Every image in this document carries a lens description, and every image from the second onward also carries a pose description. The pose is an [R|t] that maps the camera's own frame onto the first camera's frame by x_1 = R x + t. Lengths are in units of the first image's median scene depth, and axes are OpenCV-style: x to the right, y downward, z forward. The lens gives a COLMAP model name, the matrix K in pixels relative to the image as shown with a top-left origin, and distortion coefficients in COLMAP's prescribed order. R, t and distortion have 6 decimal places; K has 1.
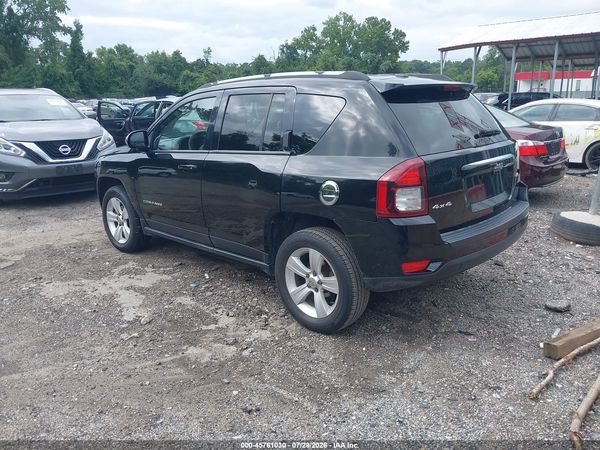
lens RADIAL K [[486.8, 0, 300.0], [0, 486.8, 225.0], [0, 0, 1]] dist [0.003291, 0.001652]
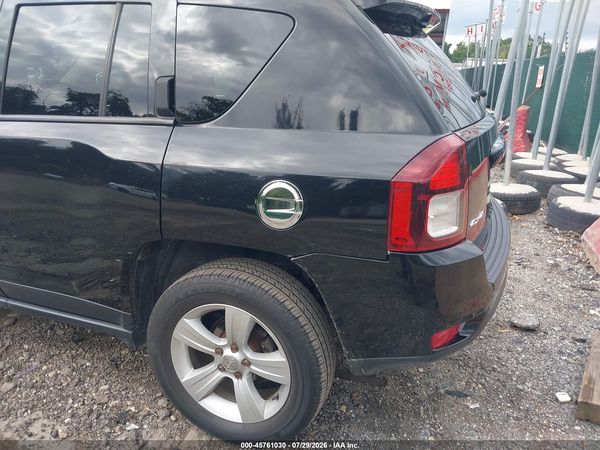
lens RADIAL K [[479.9, 0, 300.0], [0, 479.9, 225.0], [0, 0, 1]] dist [0.003315, -0.008617]
pose [[0.916024, -0.075601, 0.393934, -0.102431], [0.047264, 0.995580, 0.081162, -0.074732], [-0.398329, -0.055728, 0.915548, 0.482465]]
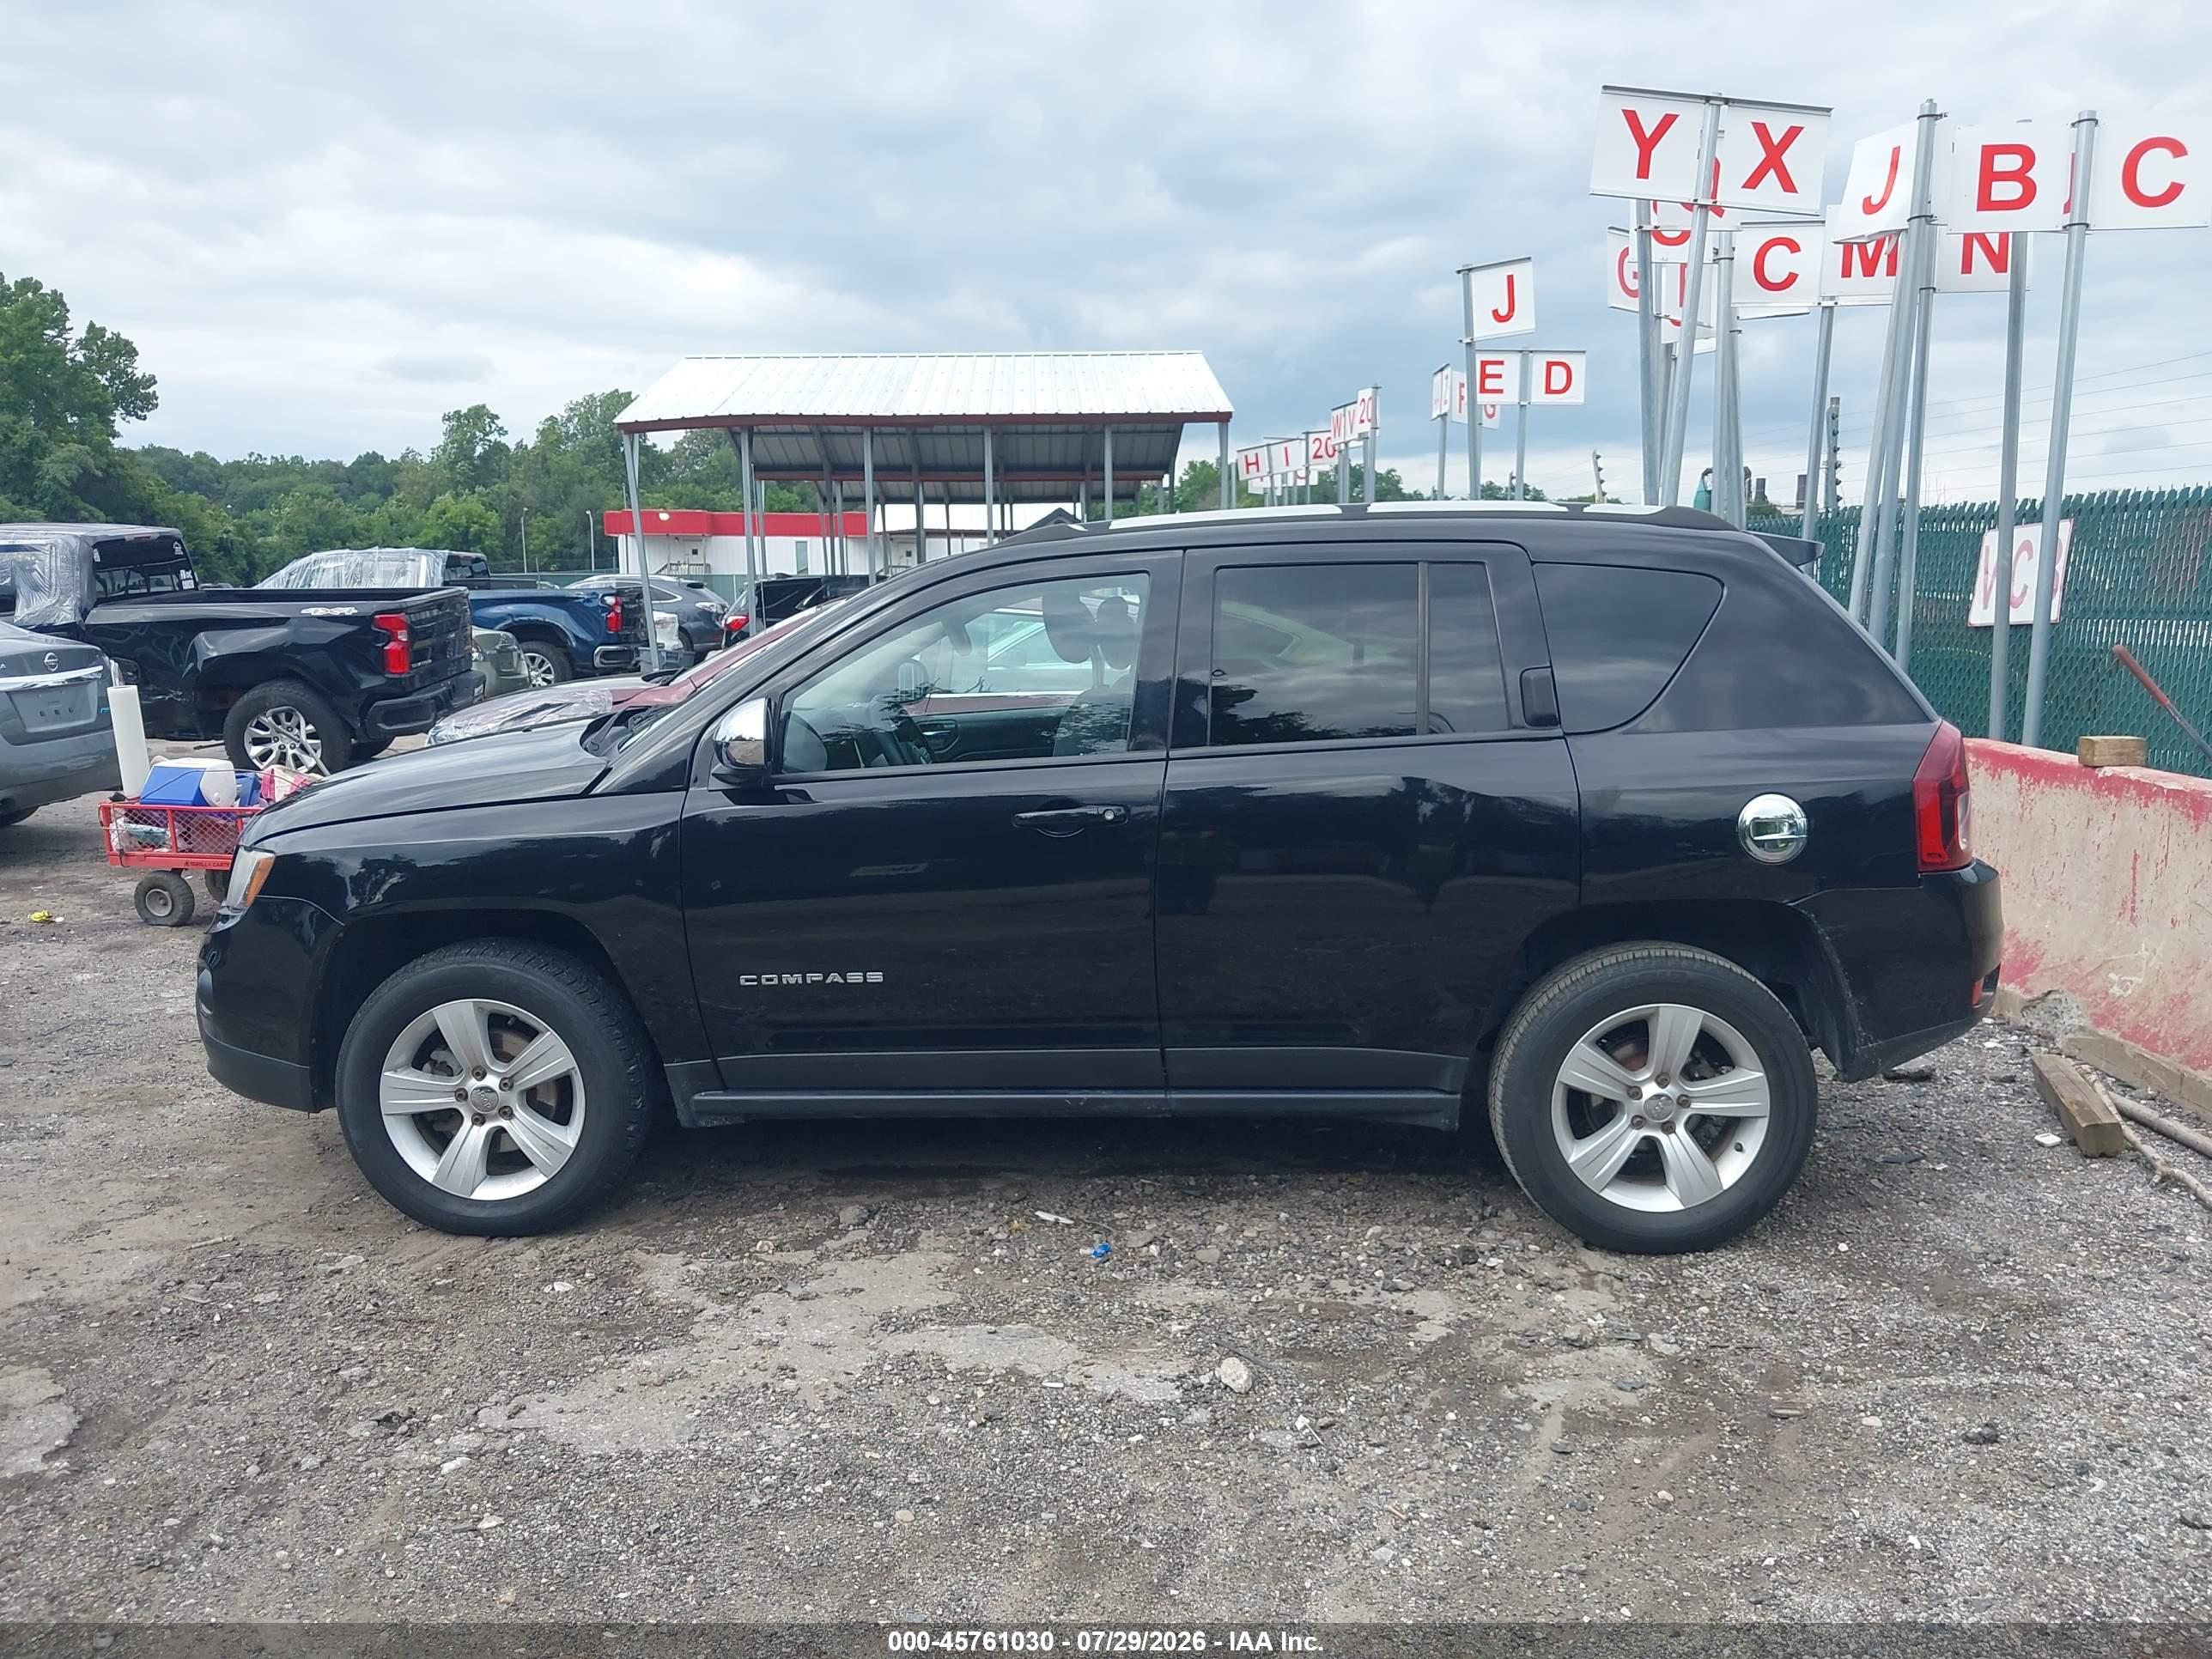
lens RADIAL K [[1778.6, 0, 1063.5], [0, 1778.6, 830.9], [0, 0, 1]] dist [-0.005049, -0.004308]
pose [[0.756016, -0.079827, 0.649667, -1.070391], [0.158201, 0.985394, -0.063019, -0.056559], [-0.635147, 0.150421, 0.757602, 0.297310]]
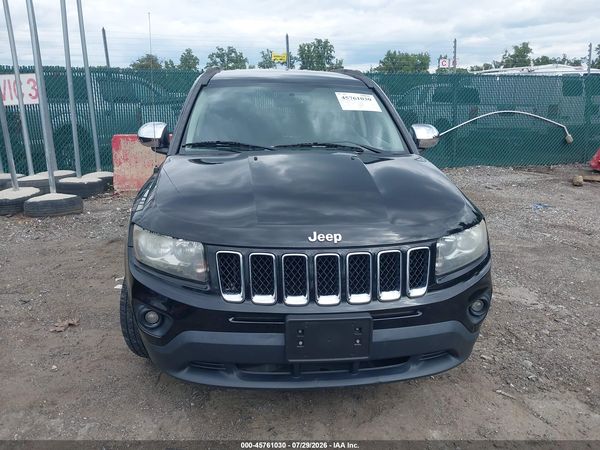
lens RADIAL K [[482.5, 0, 288.5], [0, 482.5, 225.4], [0, 0, 1]] dist [-0.005049, -0.004308]
pose [[-0.781793, -0.154233, 0.604162, -0.870117], [0.157529, 0.888641, 0.430700, -0.555210], [-0.603311, 0.431891, -0.670437, 2.291720]]
